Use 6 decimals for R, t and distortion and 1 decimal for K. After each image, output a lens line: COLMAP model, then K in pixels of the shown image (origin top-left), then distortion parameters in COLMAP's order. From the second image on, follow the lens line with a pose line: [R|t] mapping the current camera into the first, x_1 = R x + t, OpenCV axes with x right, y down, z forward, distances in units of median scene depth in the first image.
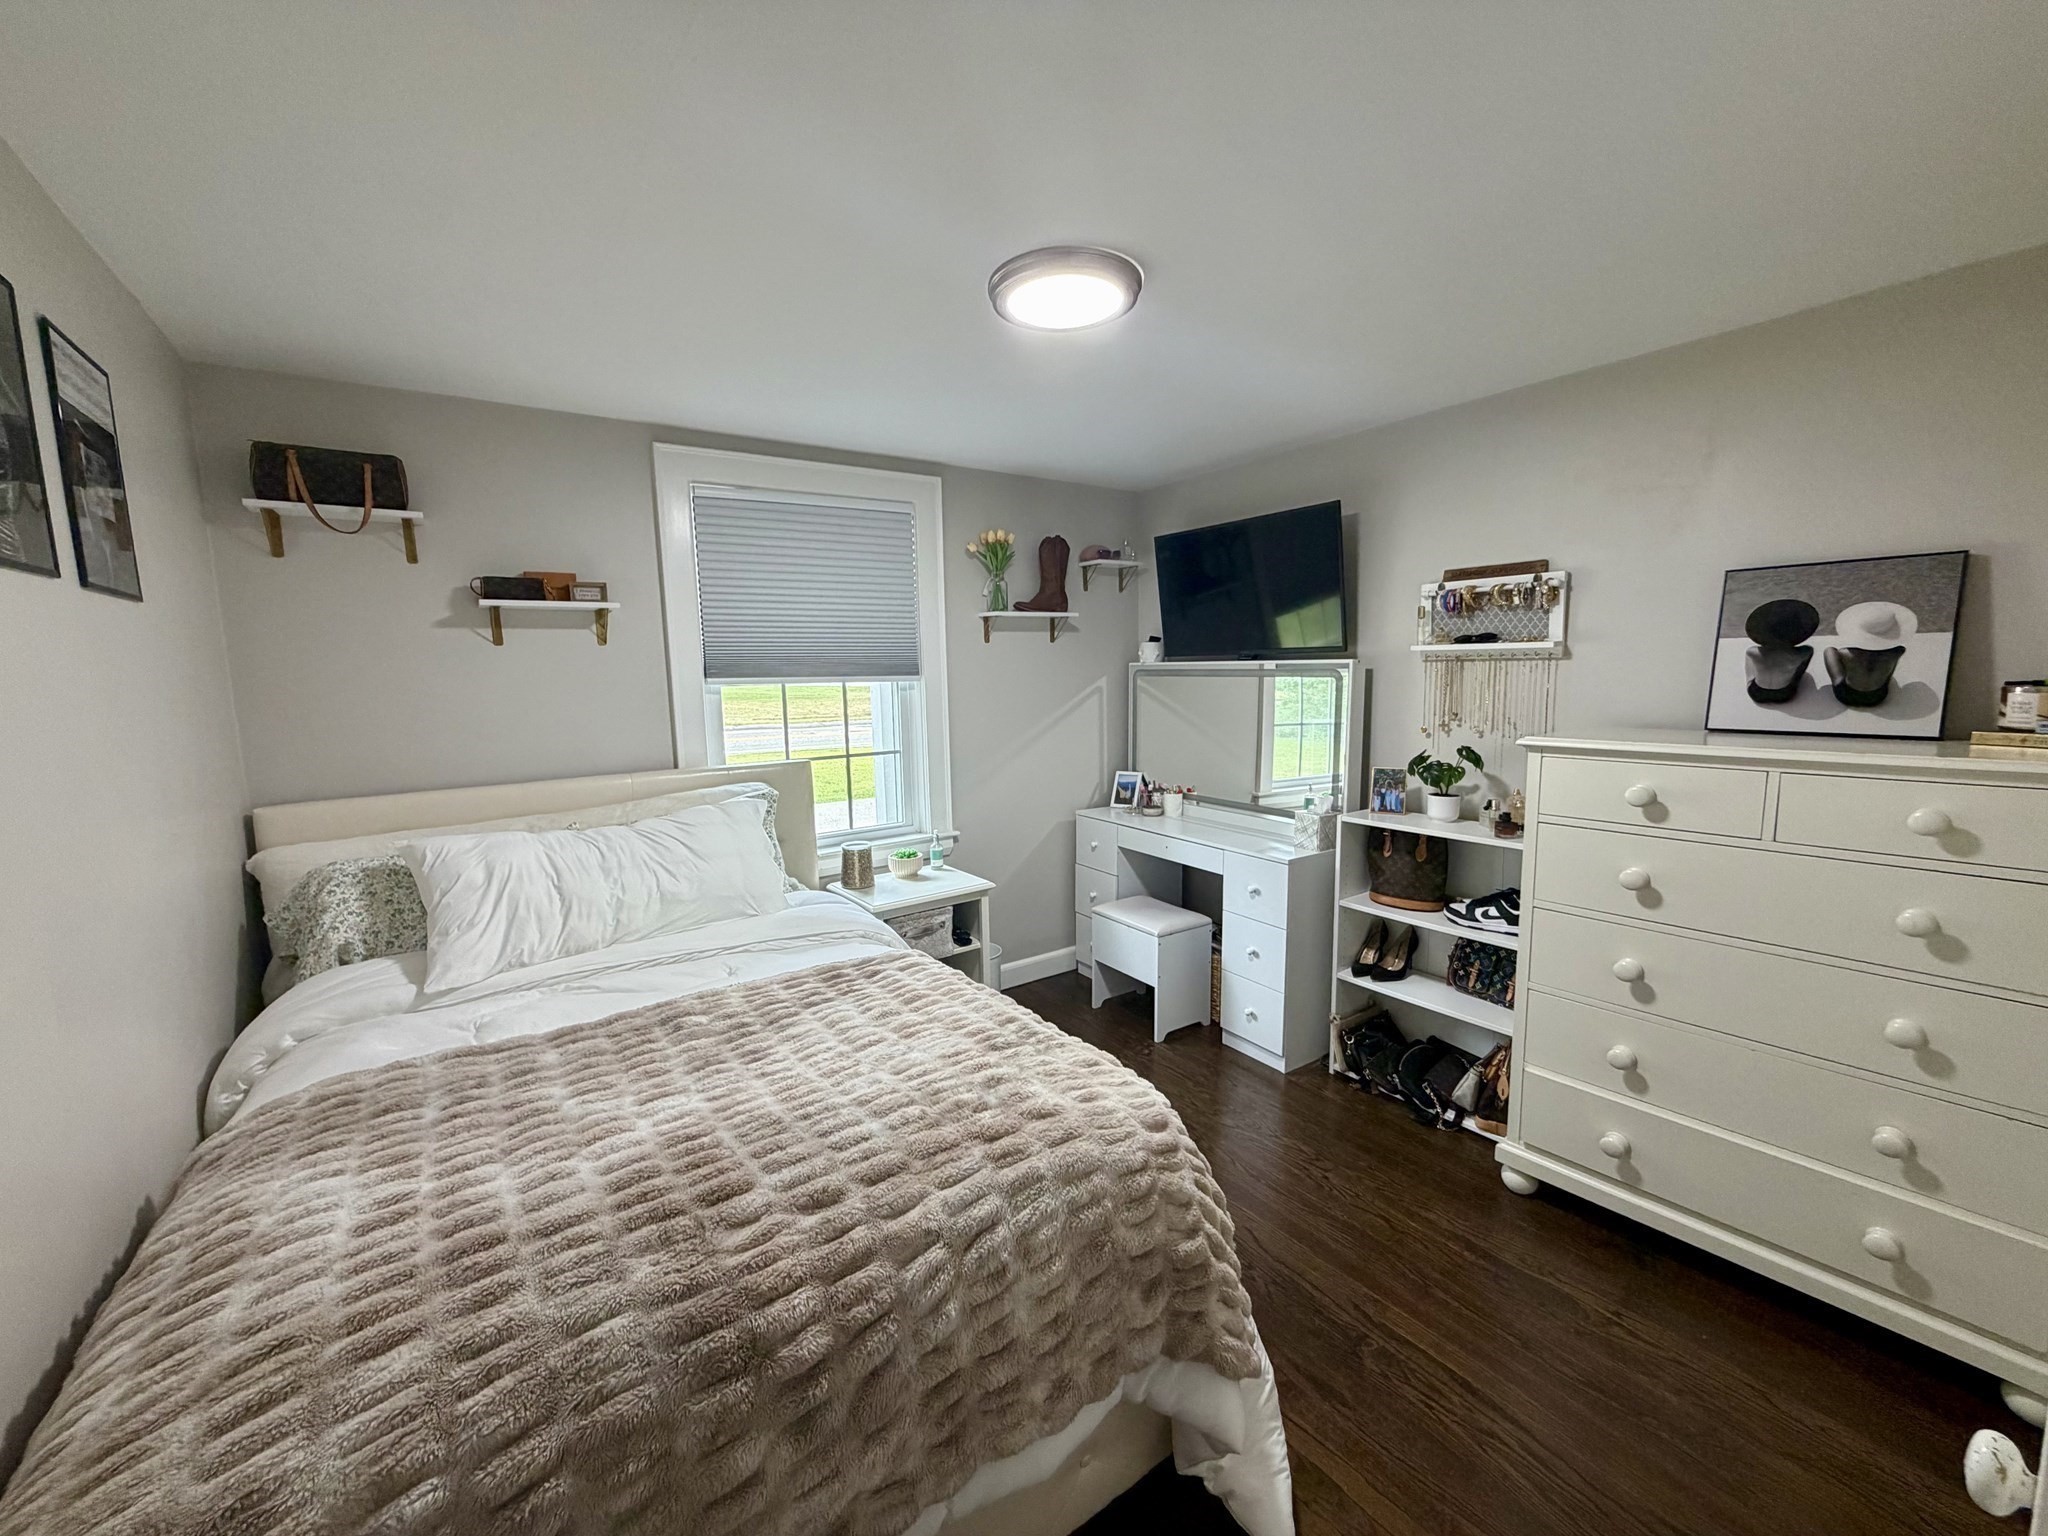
lens RADIAL K [[817.3, 0, 1019.2], [0, 817.3, 771.3], [0, 0, 1]] dist [0.001209, -0.000068]
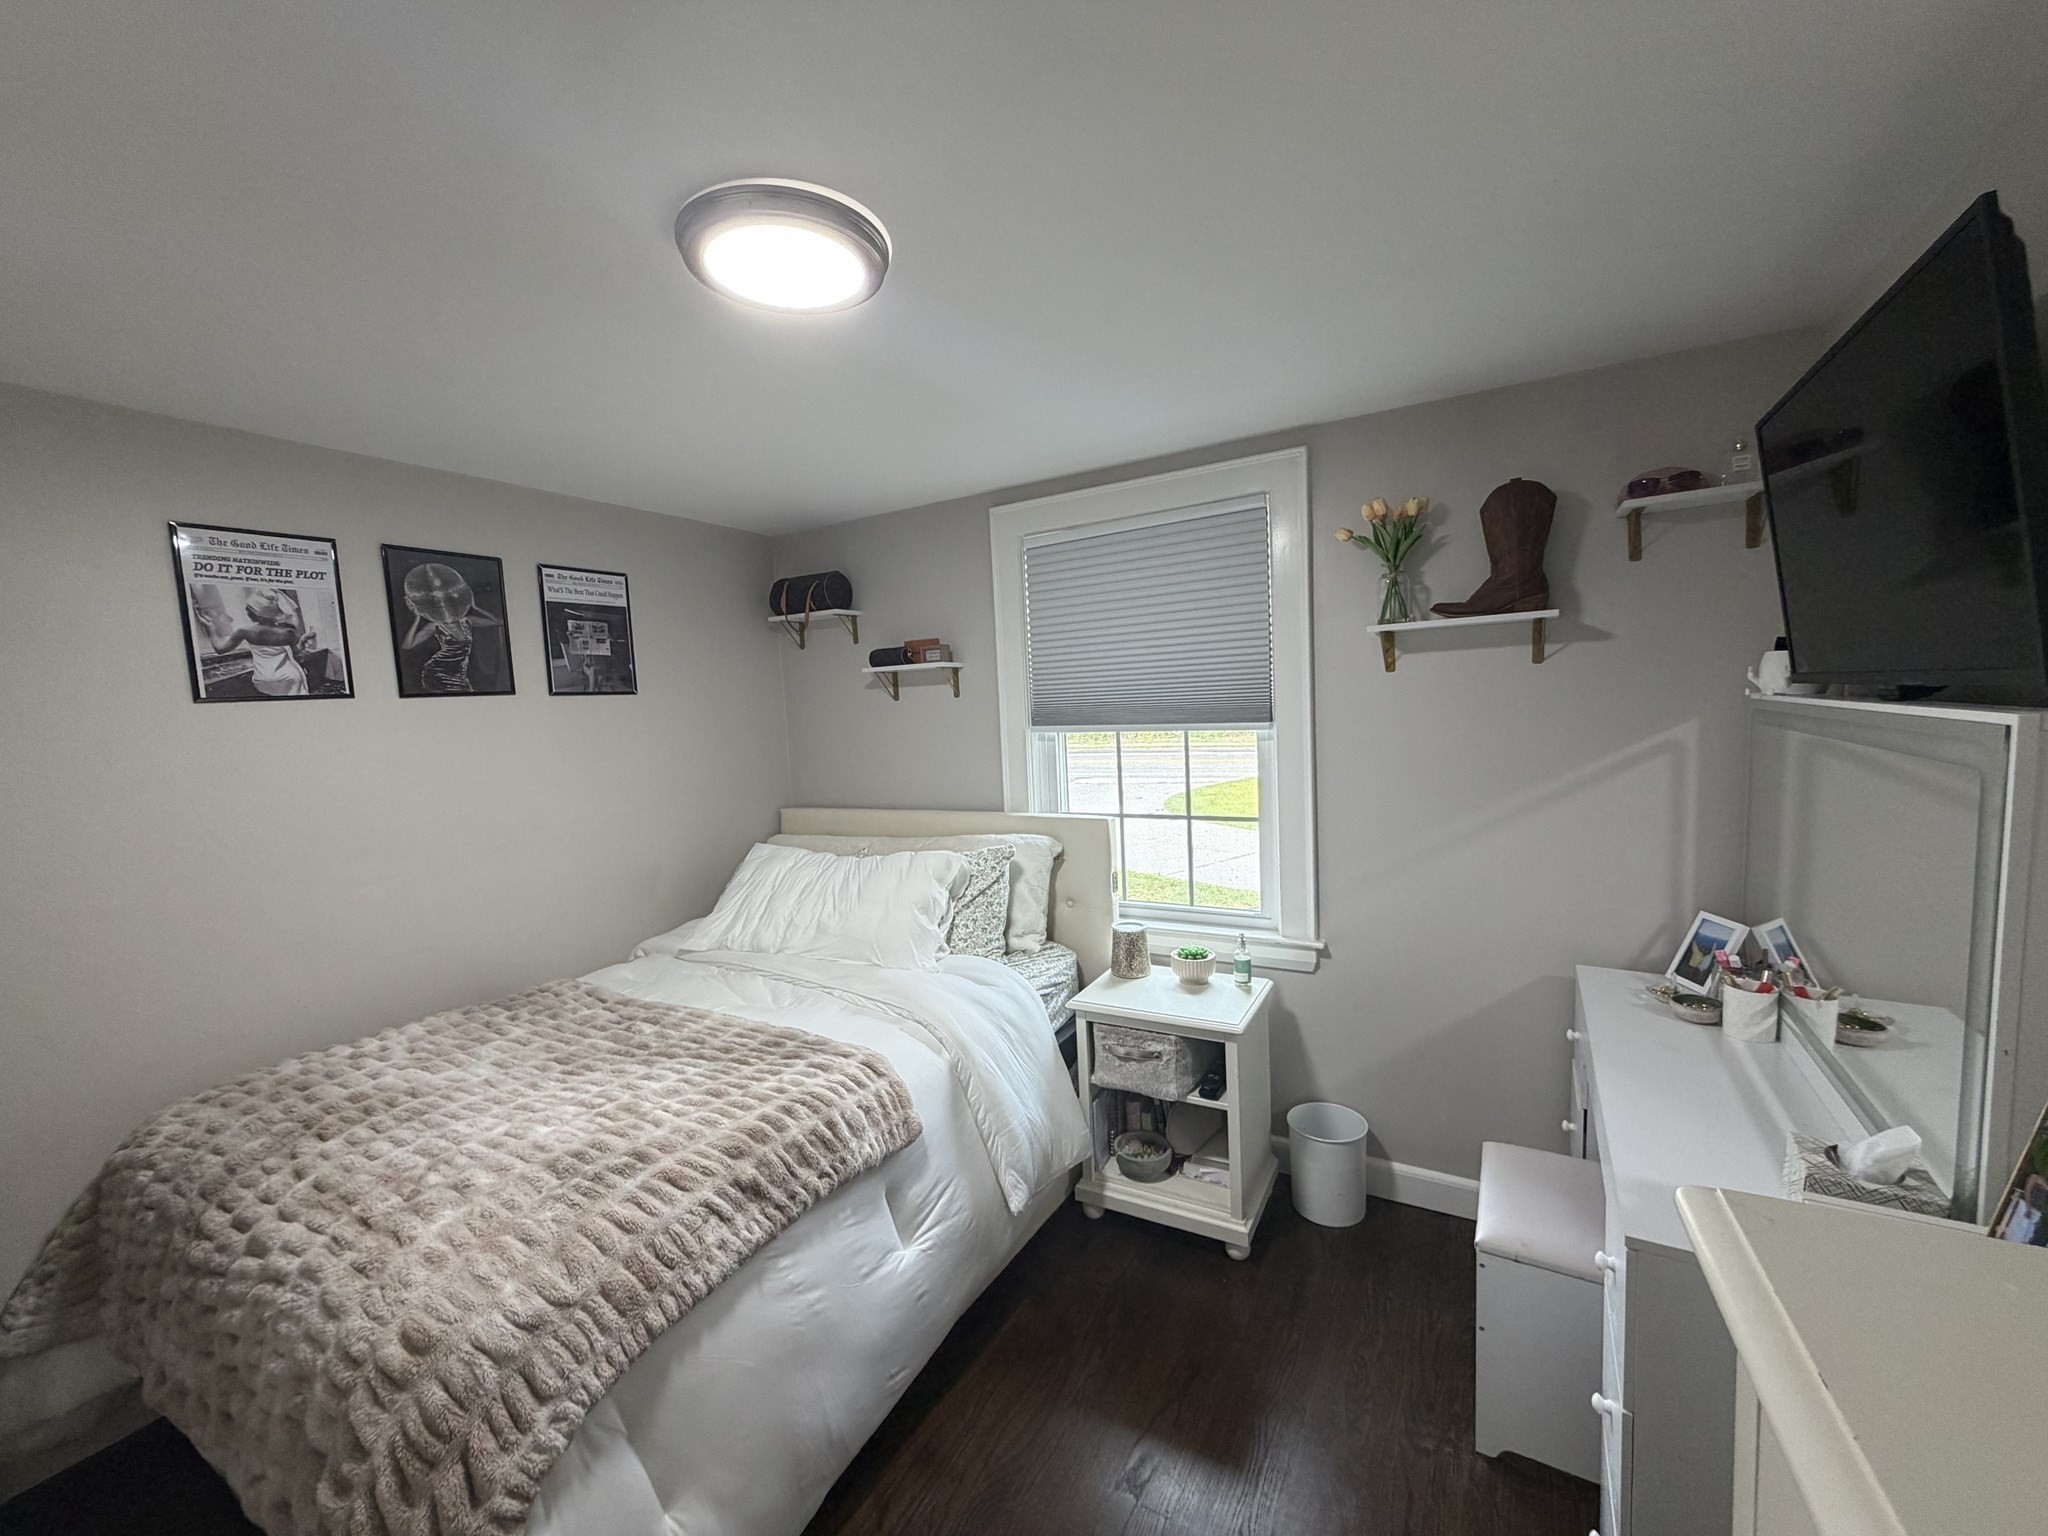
lens RADIAL K [[817.3, 0, 1019.2], [0, 817.3, 771.3], [0, 0, 1]] dist [0.001209, -0.000068]
pose [[0.419275, 0.076161, -0.904659, 0.541871], [-0.076570, 0.995891, 0.048354, -0.107465], [0.904624, 0.048996, 0.423384, 0.567487]]
